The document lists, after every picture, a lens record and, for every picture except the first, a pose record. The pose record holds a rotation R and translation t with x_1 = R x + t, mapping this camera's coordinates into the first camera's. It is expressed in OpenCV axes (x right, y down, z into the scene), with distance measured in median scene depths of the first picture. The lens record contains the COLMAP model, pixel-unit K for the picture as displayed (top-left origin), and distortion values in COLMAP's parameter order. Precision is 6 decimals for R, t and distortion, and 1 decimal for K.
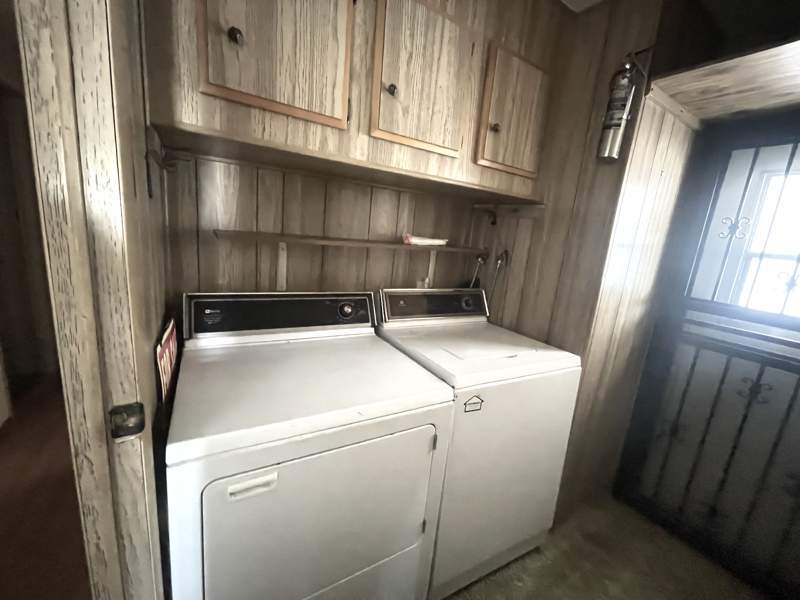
lens RADIAL K [[321.8, 0, 396.8], [0, 321.8, 298.7], [0, 0, 1]] dist [-0.005571, 0.001787]
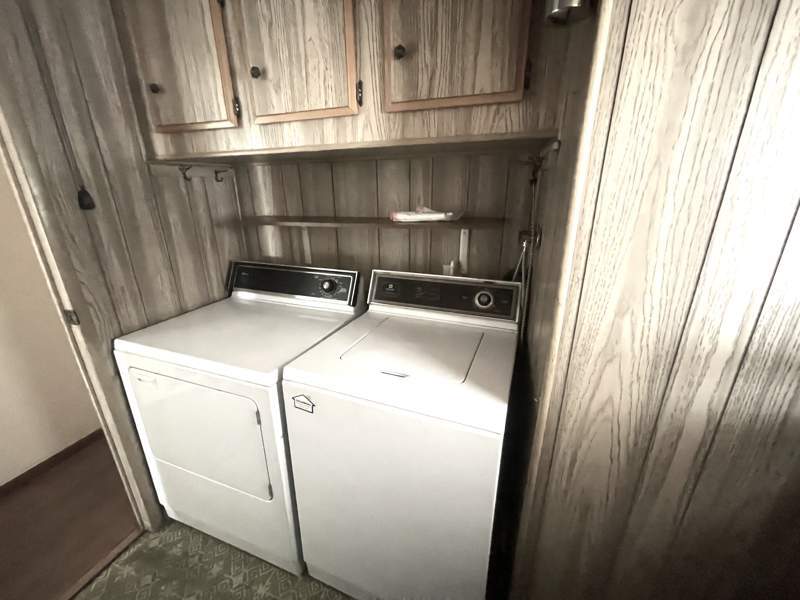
lens RADIAL K [[321.8, 0, 400.8], [0, 321.8, 298.5], [0, 0, 1]] dist [-0.005571, 0.001787]
pose [[0.640888, 0.153588, -0.752113, 0.834800], [-0.091865, 0.988084, 0.123496, -0.080639], [0.762118, -0.010054, 0.647360, 0.496076]]
